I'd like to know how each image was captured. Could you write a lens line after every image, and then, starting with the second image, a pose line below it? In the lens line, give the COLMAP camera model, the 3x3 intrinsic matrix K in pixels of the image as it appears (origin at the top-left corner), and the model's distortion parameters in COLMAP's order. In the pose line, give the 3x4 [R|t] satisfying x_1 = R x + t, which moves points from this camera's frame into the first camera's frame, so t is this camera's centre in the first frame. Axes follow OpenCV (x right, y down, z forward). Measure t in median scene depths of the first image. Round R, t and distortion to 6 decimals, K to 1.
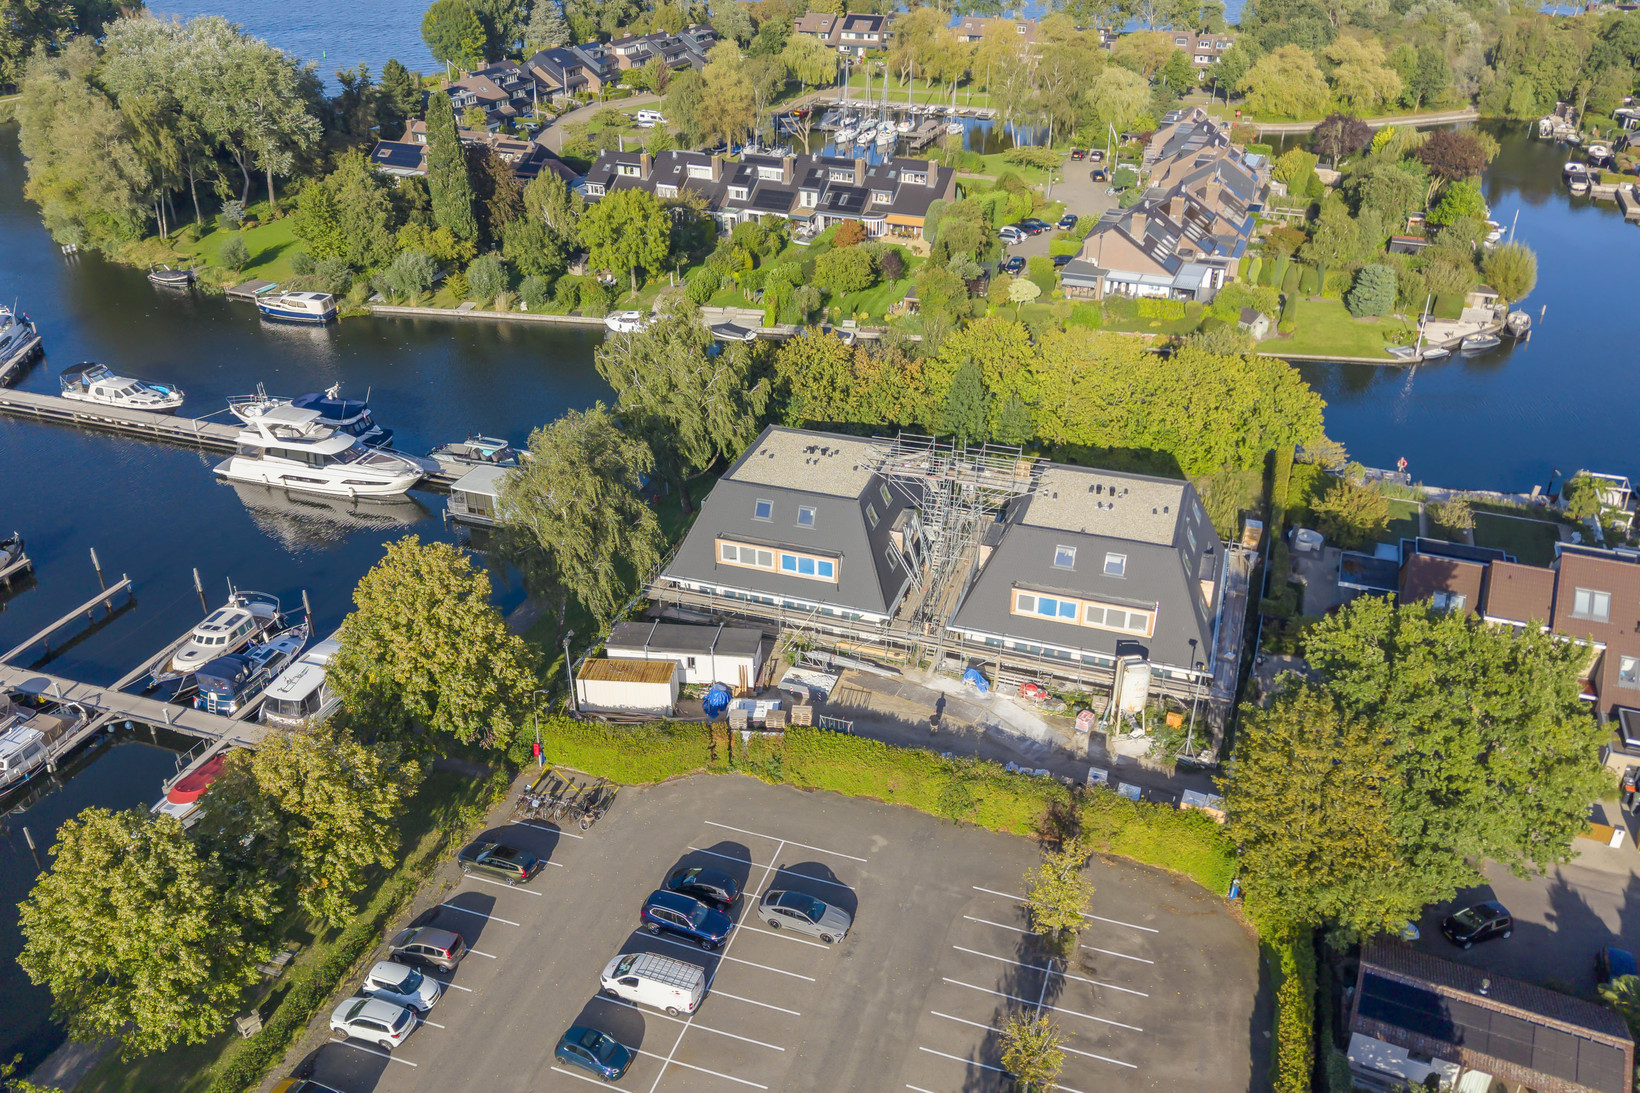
lens RADIAL K [[1285.8, 0, 820.0], [0, 1285.8, 546.5], [0, 0, 1]] dist [0.059917, -0.081696]
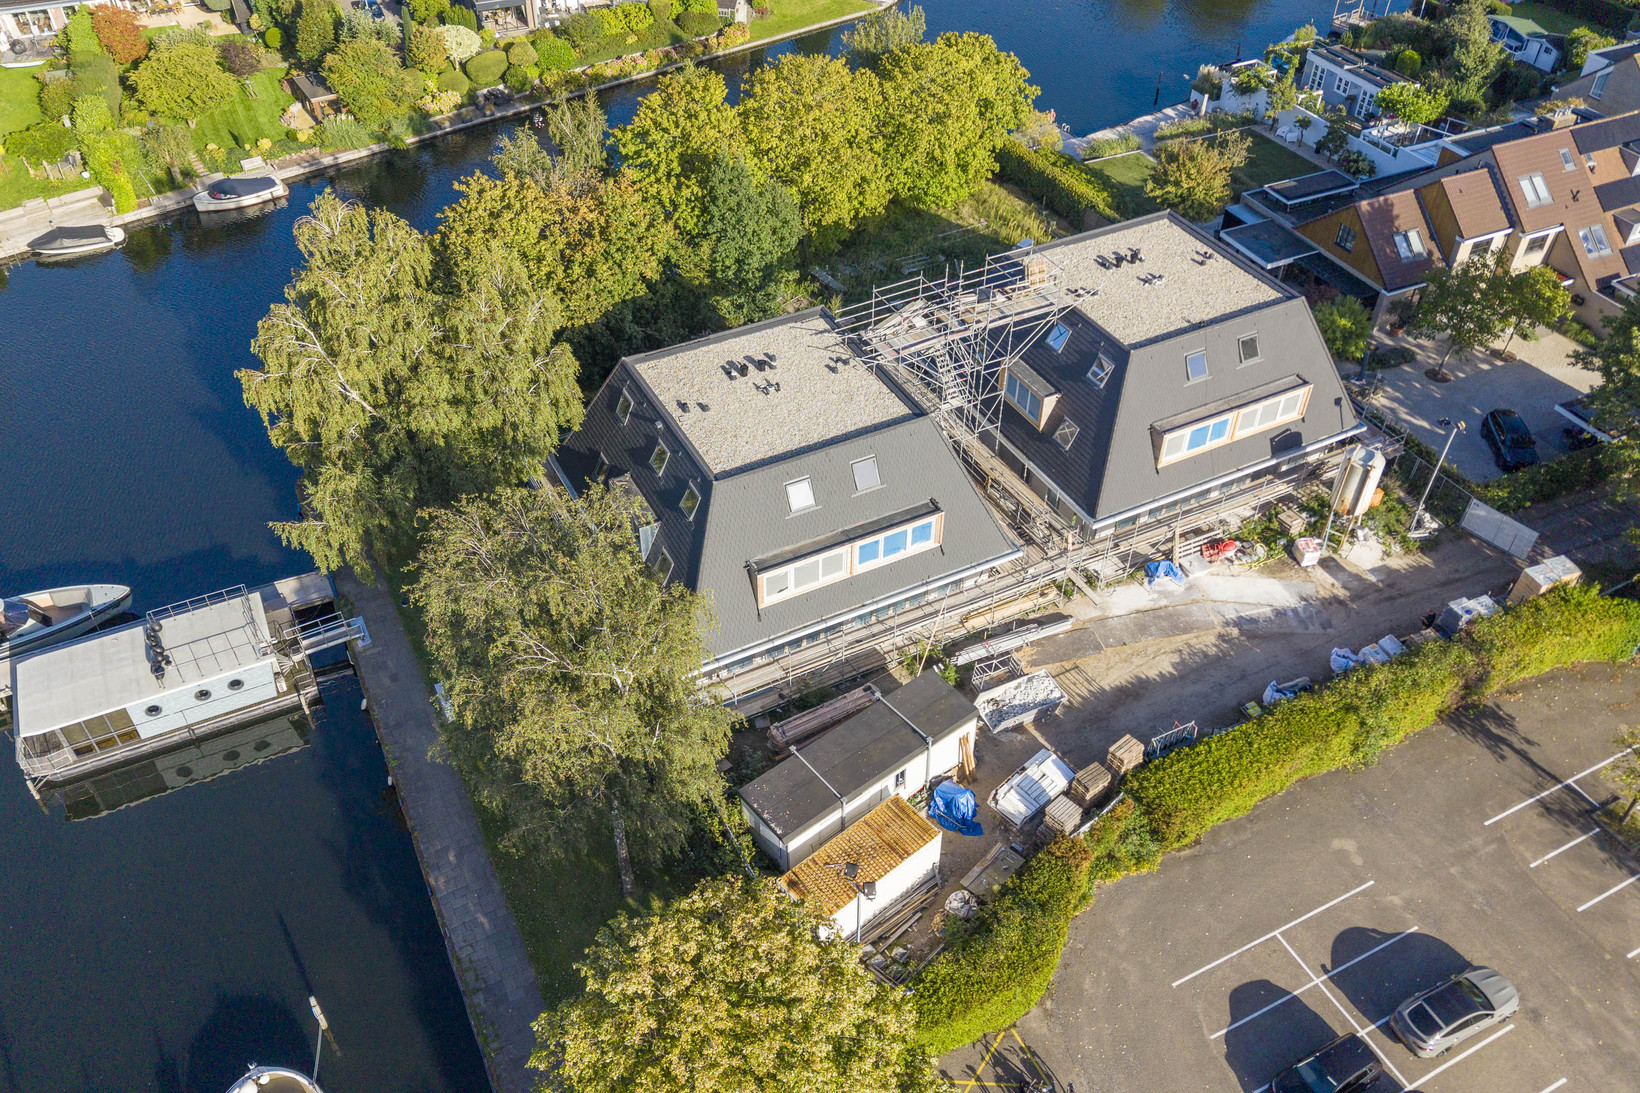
lens RADIAL K [[1285.8, 0, 820.0], [0, 1285.8, 546.5], [0, 0, 1]] dist [0.059917, -0.081696]
pose [[0.694683, -0.477717, 0.537775, -0.406759], [0.349889, 0.877628, 0.327639, -0.220309], [-0.628485, -0.039444, 0.776821, 0.577126]]
